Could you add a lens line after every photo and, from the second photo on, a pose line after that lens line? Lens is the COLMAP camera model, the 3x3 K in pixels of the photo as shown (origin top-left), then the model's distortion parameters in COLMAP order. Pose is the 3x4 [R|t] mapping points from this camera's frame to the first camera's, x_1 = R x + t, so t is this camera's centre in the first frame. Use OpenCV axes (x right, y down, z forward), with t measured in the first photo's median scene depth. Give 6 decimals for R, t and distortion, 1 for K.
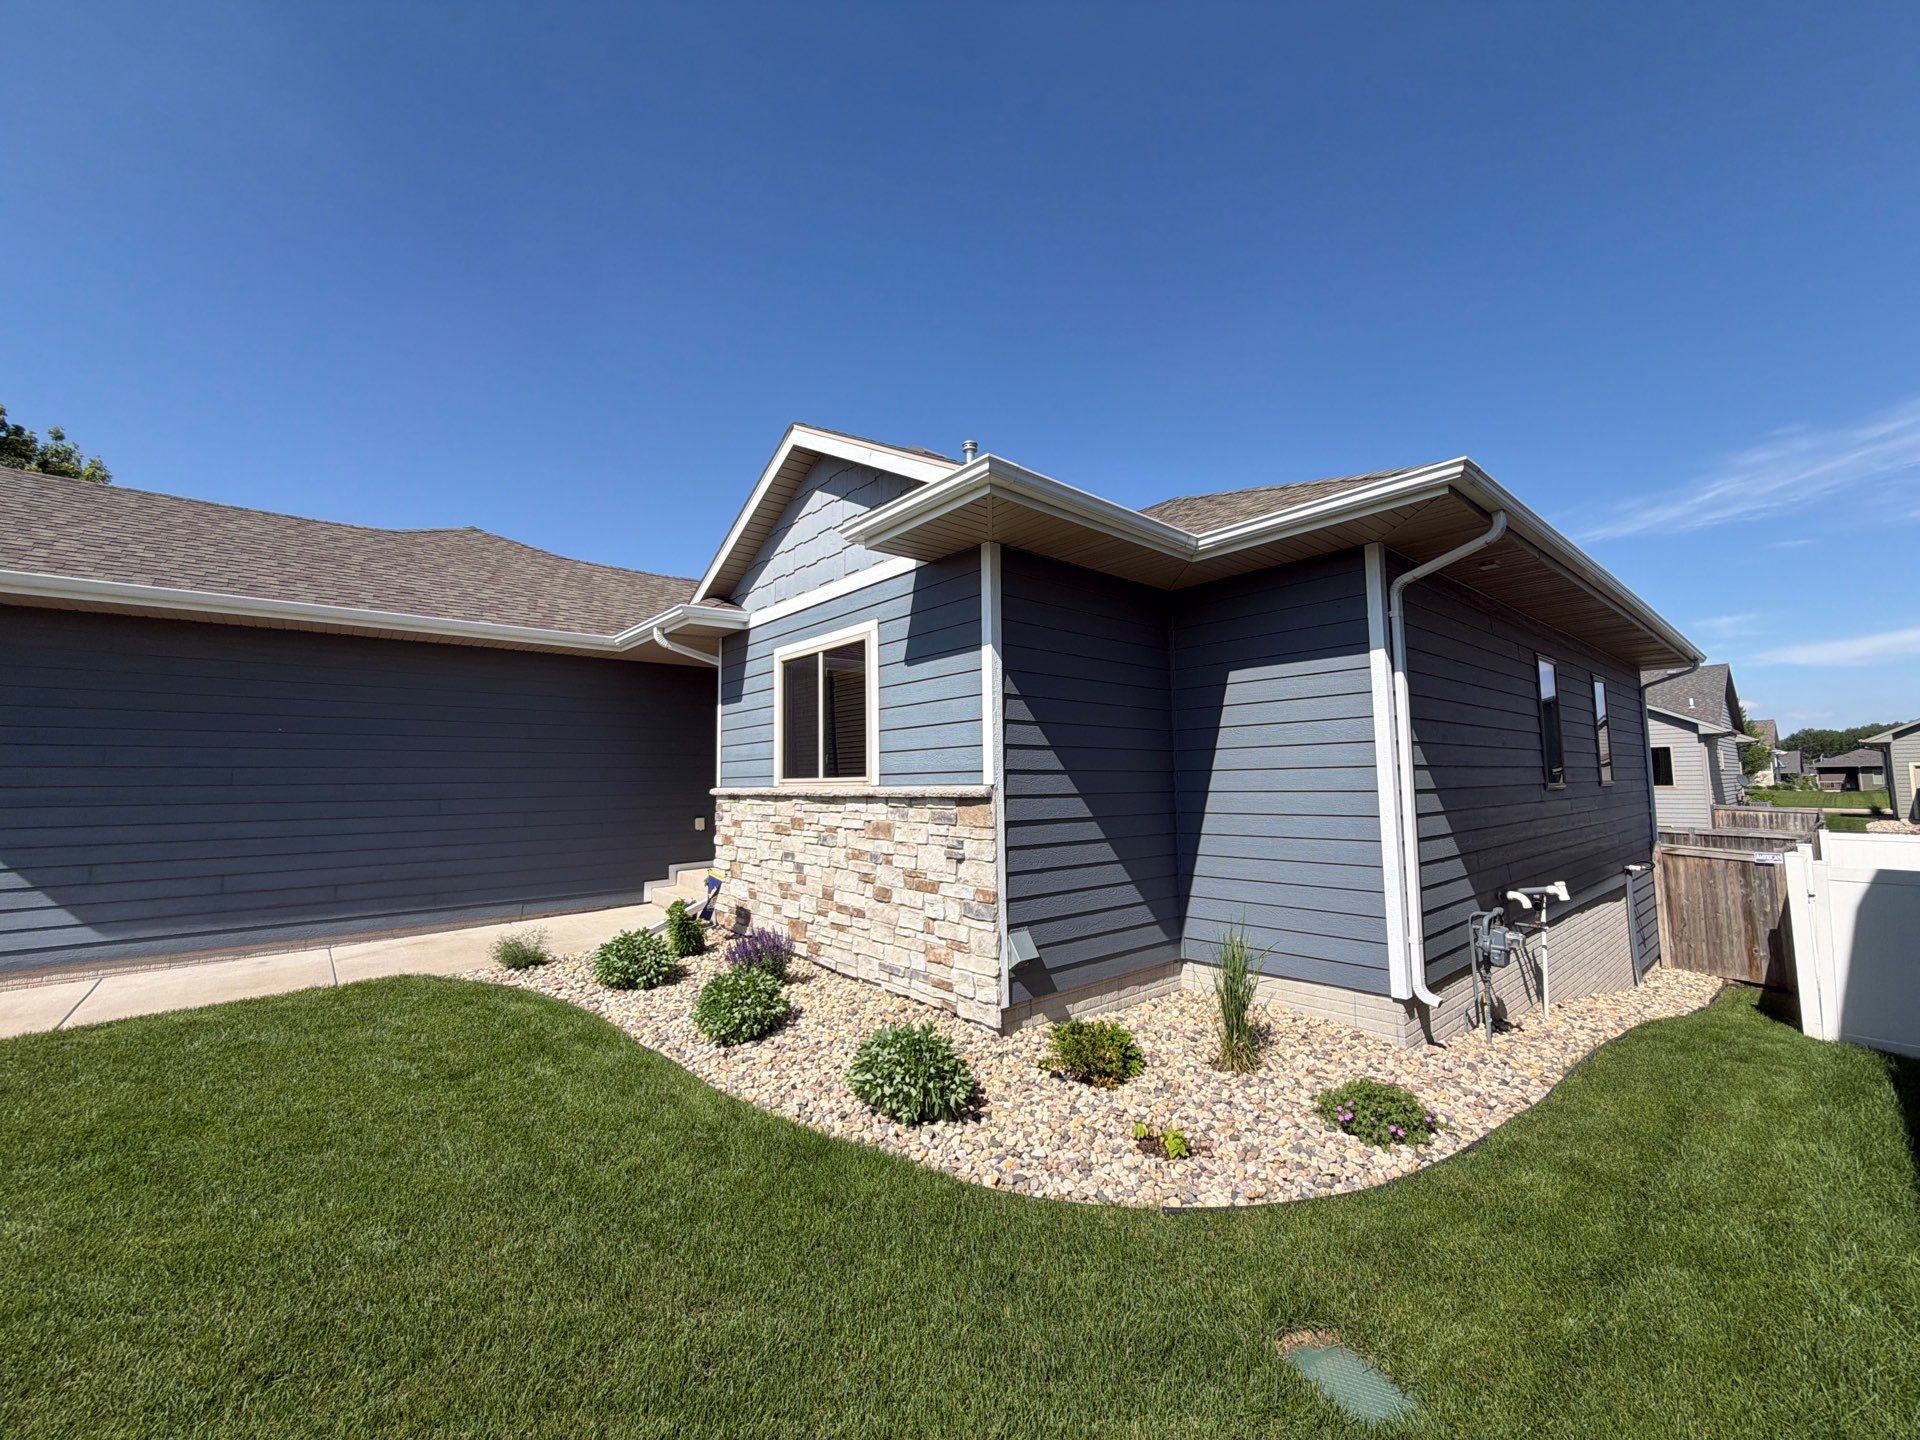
lens RADIAL K [[766.3, 0, 957.5], [0, 766.3, 731.6], [0, 0, 1]] dist [0.000537, -0.000173]
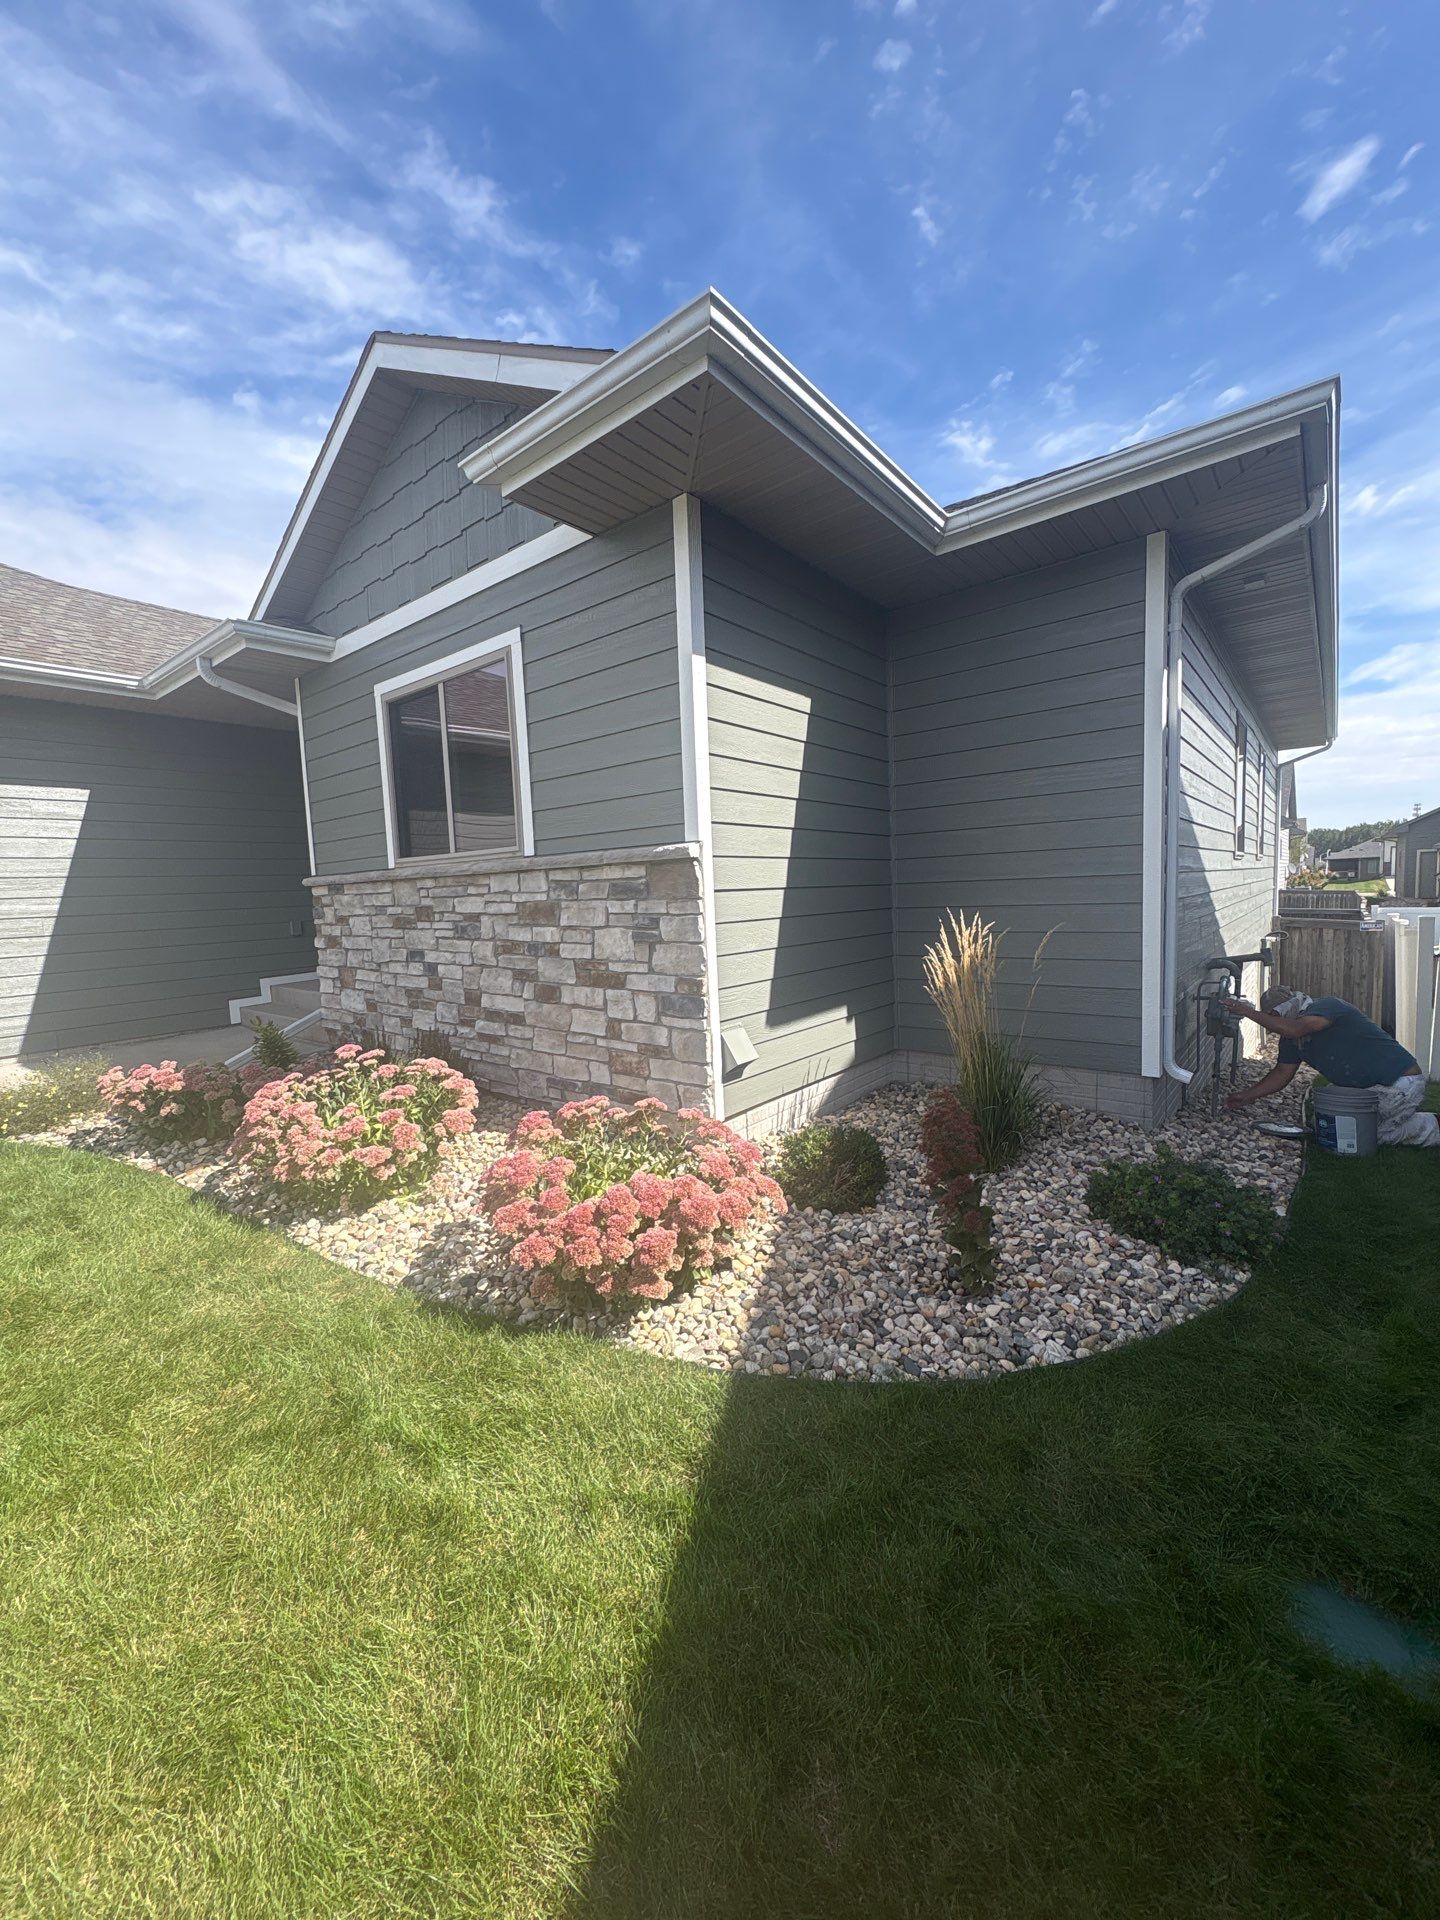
lens RADIAL K [[766.3, 0, 719.5], [0, 766.3, 975.5], [0, 0, 1]] dist [0.000537, -0.000173]
pose [[0.984215, -0.041840, 0.171963, -0.059902], [0.011475, 0.984695, 0.173908, 0.059582], [-0.176607, -0.169189, 0.969631, 0.212467]]
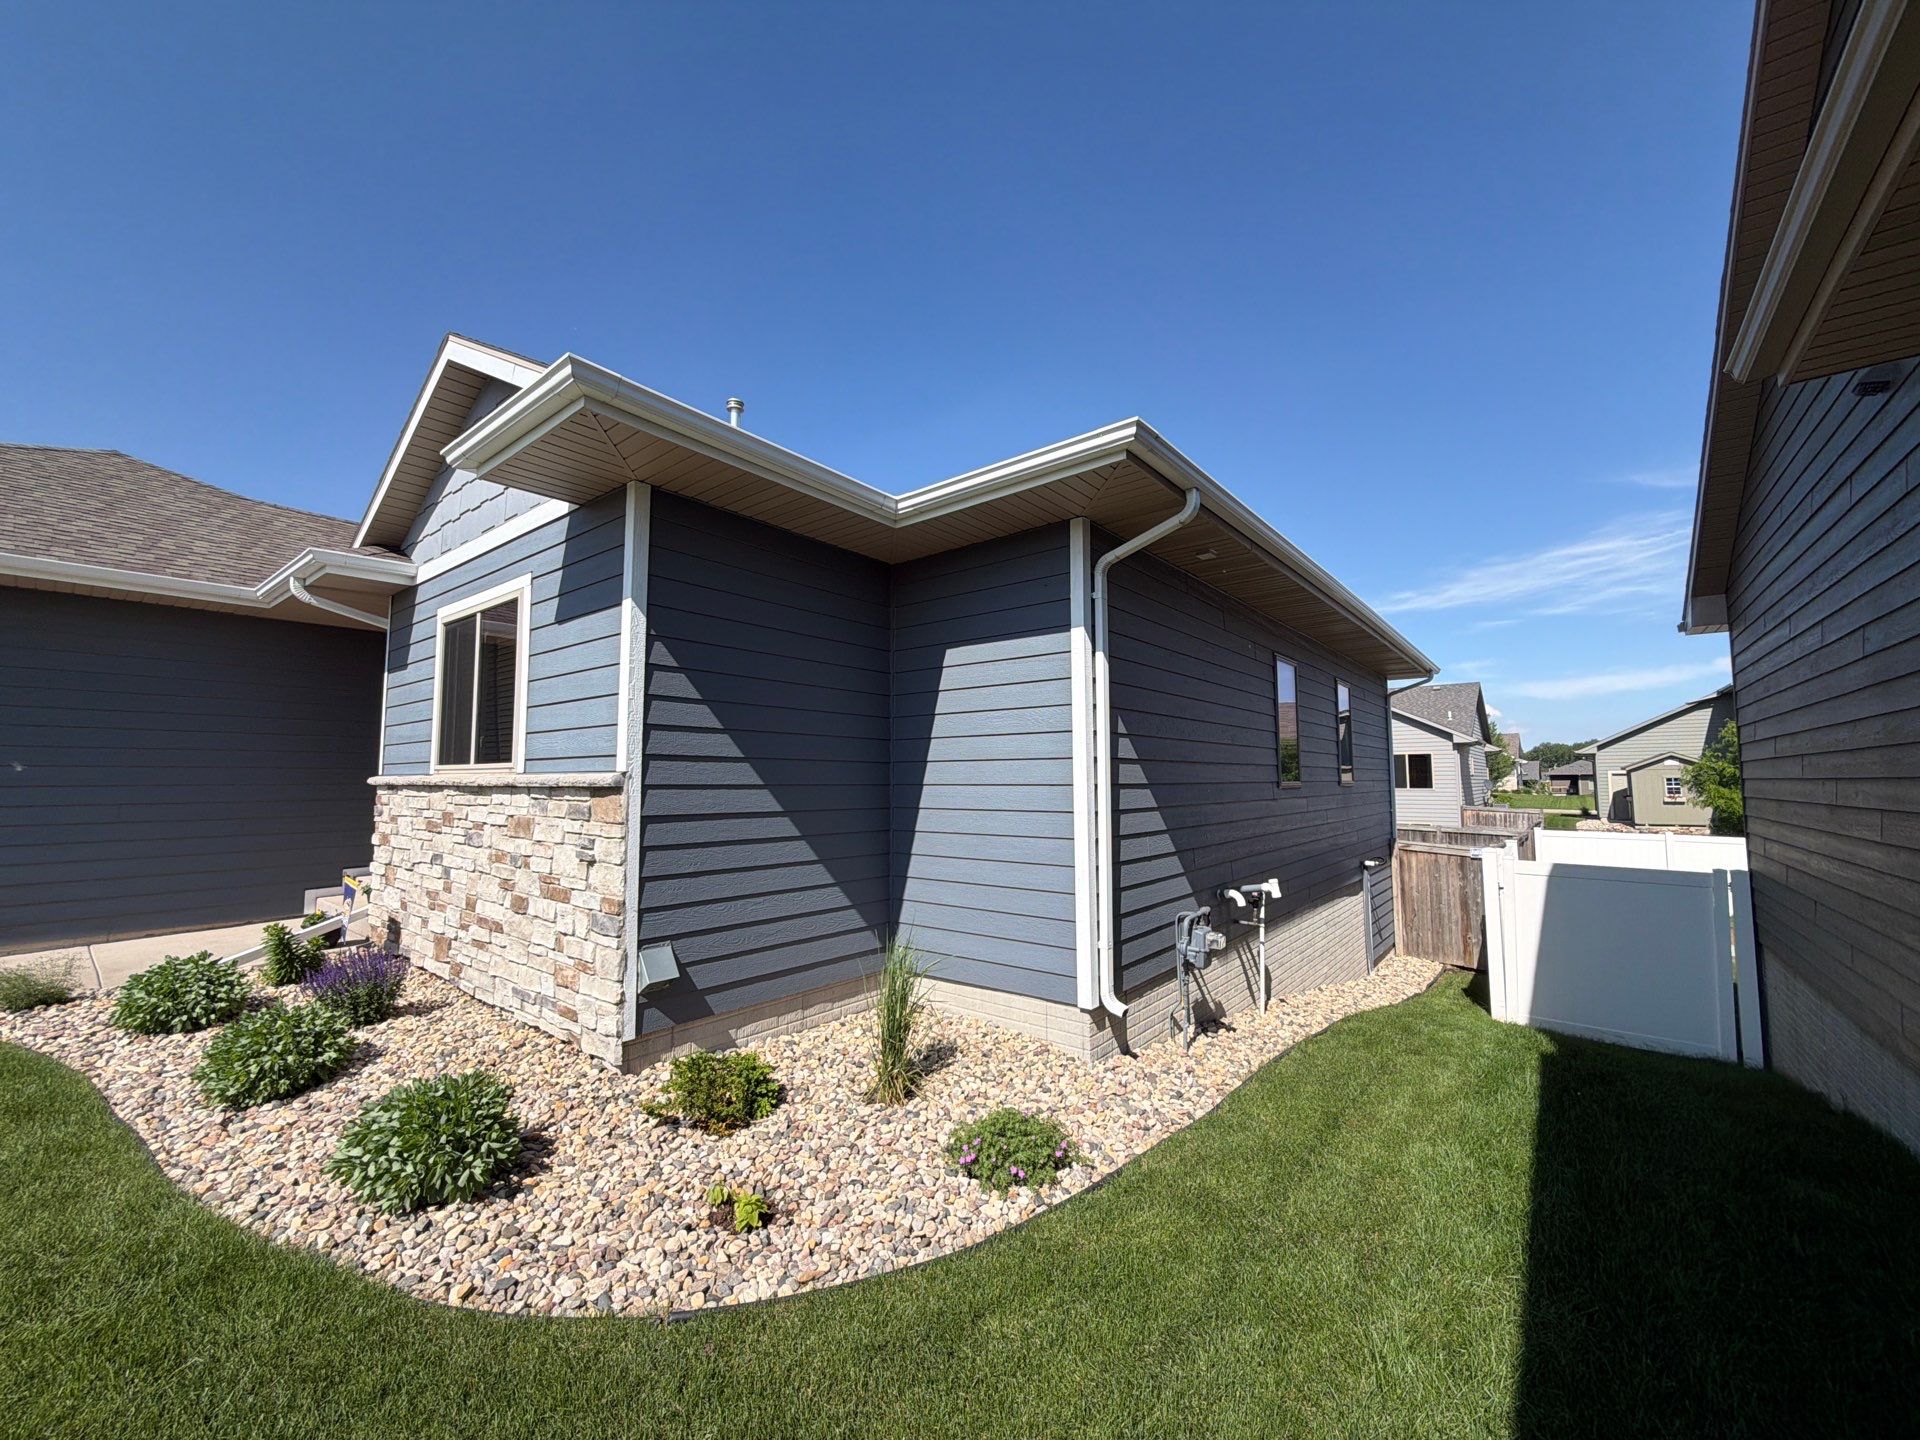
lens RADIAL K [[766.3, 0, 960.1], [0, 766.3, 731.4], [0, 0, 1]] dist [0.000537, -0.000173]
pose [[0.983102, 0.023112, 0.181594, 0.220443], [-0.023535, 0.999723, 0.000173, 0.014753], [-0.181540, -0.004444, 0.983374, 0.103168]]
